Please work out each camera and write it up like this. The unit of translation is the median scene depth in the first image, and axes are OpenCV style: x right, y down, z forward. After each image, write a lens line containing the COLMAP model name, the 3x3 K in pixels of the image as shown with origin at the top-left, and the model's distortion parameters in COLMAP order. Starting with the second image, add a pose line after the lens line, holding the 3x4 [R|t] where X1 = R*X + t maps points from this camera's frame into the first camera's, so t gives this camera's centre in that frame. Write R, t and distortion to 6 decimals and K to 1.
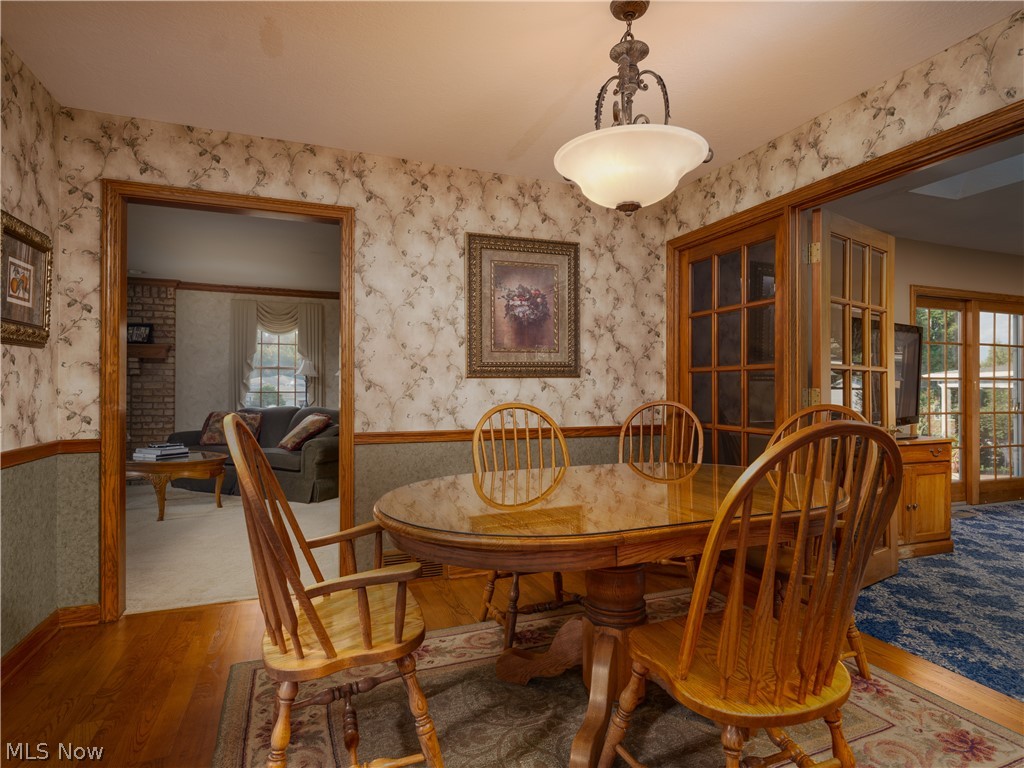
lens RADIAL K [[542.4, 0, 499.3], [0, 542.4, 386.6], [0, 0, 1]] dist [0.002120, 0.001427]
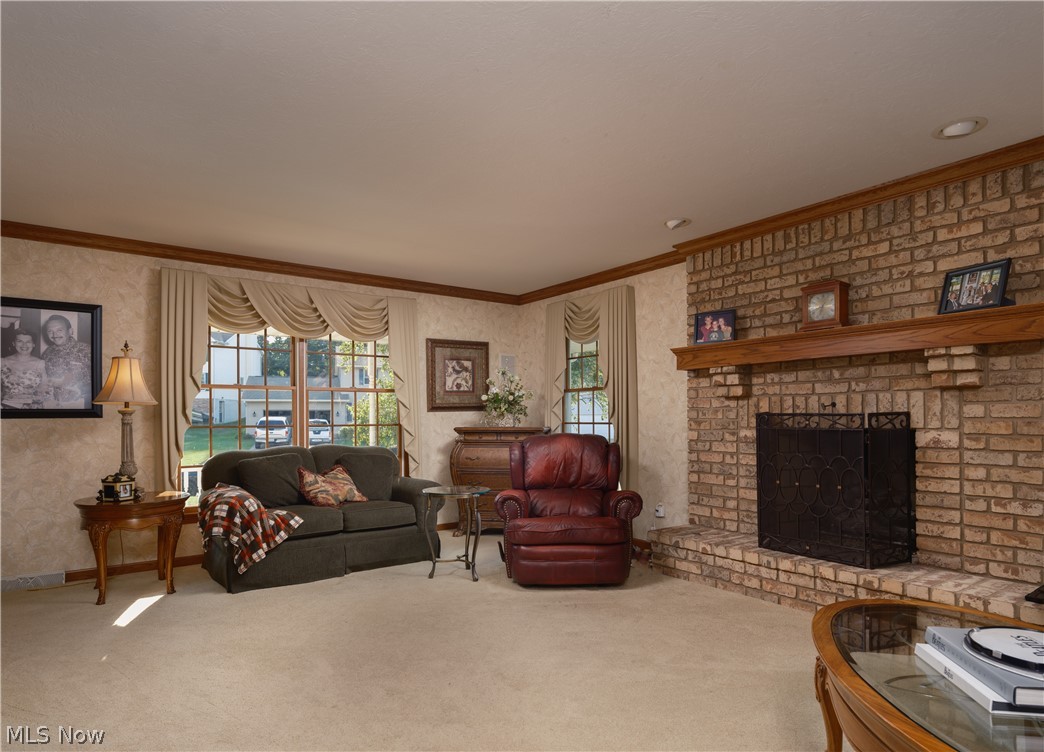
lens RADIAL K [[589.3, 0, 522.1], [0, 589.3, 411.7], [0, 0, 1]] dist [-0.001332, -0.000325]
pose [[0.271727, -0.011730, -0.962303, -0.312941], [0.009863, 0.999907, -0.009403, -0.000264], [0.962324, -0.006937, 0.271817, 0.524199]]
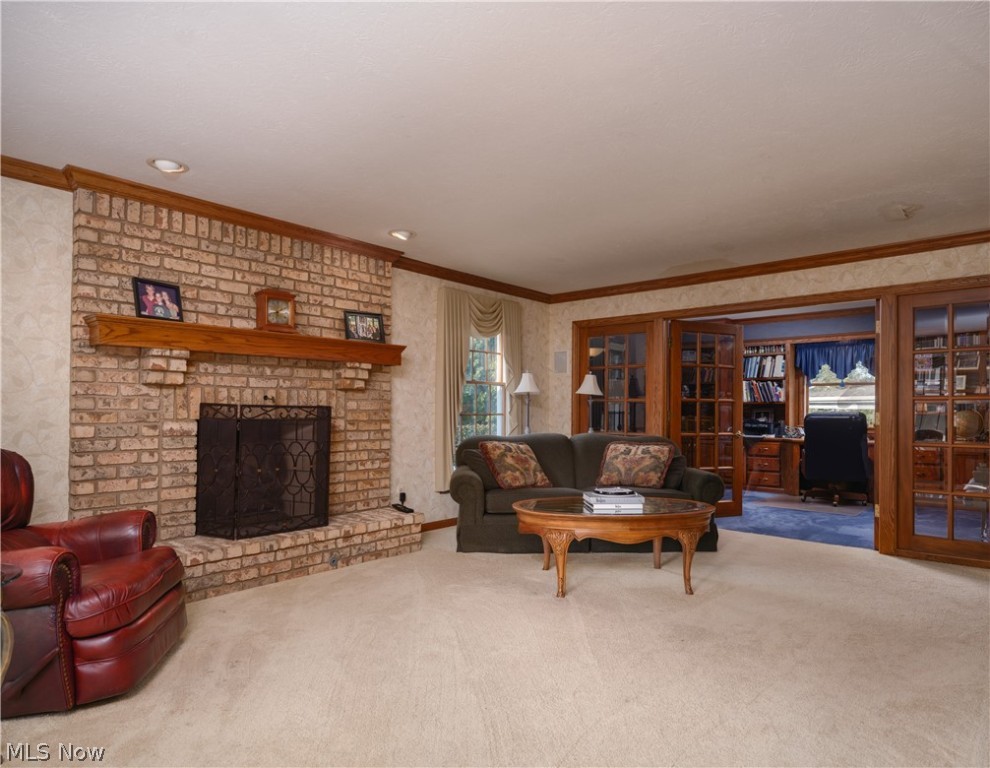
lens RADIAL K [[575.0, 0, 495.3], [0, 575.0, 407.8], [0, 0, 1]] dist [0.002813, 0.000851]
pose [[0.890599, 0.004963, 0.454762, -0.823766], [-0.005884, 0.999983, 0.000609, -0.000331], [-0.454751, -0.003218, 0.890613, 0.299212]]
